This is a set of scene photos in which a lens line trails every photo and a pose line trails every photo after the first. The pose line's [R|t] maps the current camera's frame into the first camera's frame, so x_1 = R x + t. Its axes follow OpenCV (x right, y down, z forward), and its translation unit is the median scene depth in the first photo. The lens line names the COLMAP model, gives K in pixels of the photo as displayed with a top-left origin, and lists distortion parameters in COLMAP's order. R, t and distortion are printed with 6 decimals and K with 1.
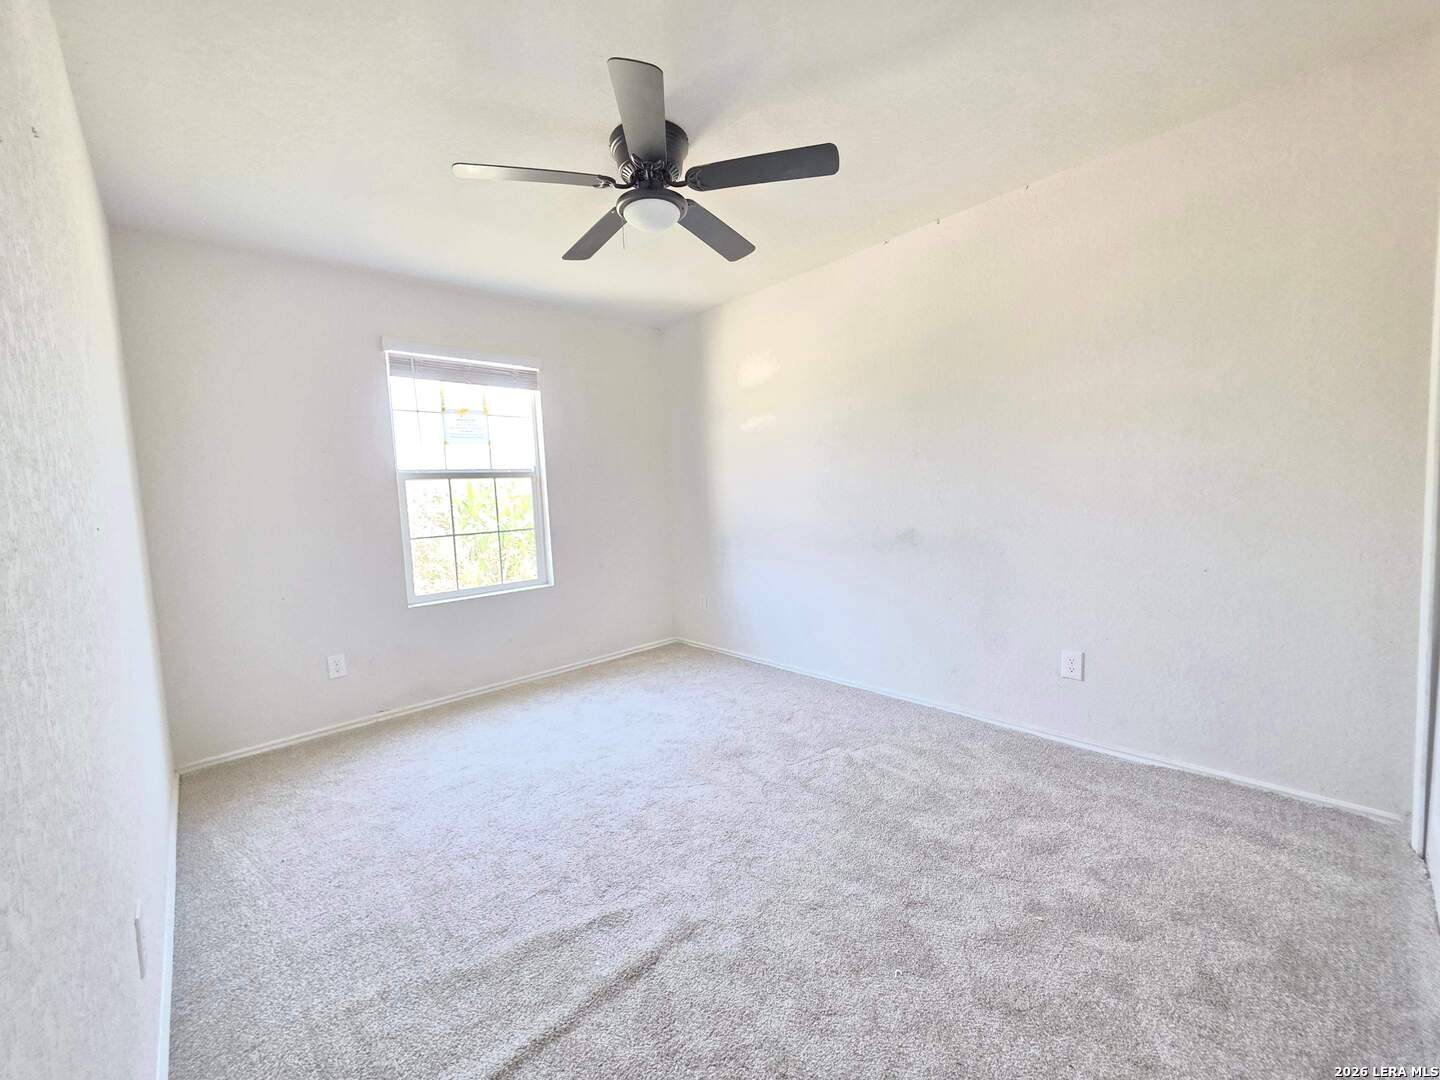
lens RADIAL K [[581.0, 0, 710.5], [0, 581.0, 538.2], [0, 0, 1]] dist [0.002457, -0.000118]
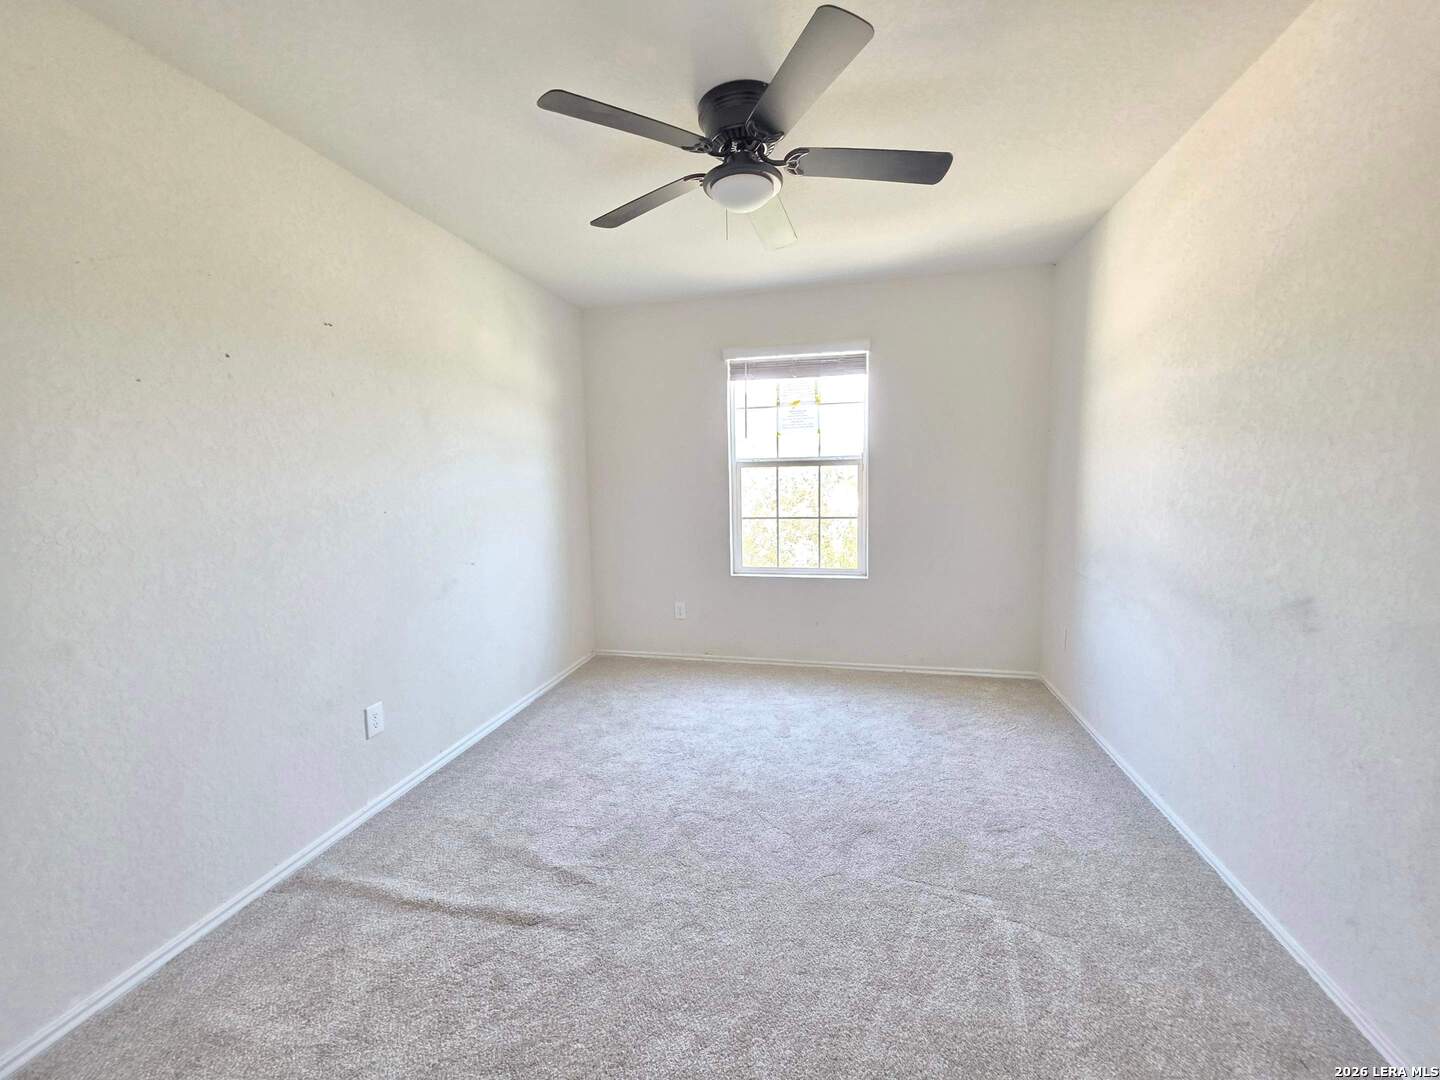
lens RADIAL K [[581.0, 0, 710.5], [0, 581.0, 538.2], [0, 0, 1]] dist [0.002457, -0.000118]
pose [[0.558768, 0.120068, -0.820586, 0.406134], [-0.069402, 0.992763, 0.098002, -0.067875], [0.826415, 0.002190, 0.563058, 0.278165]]
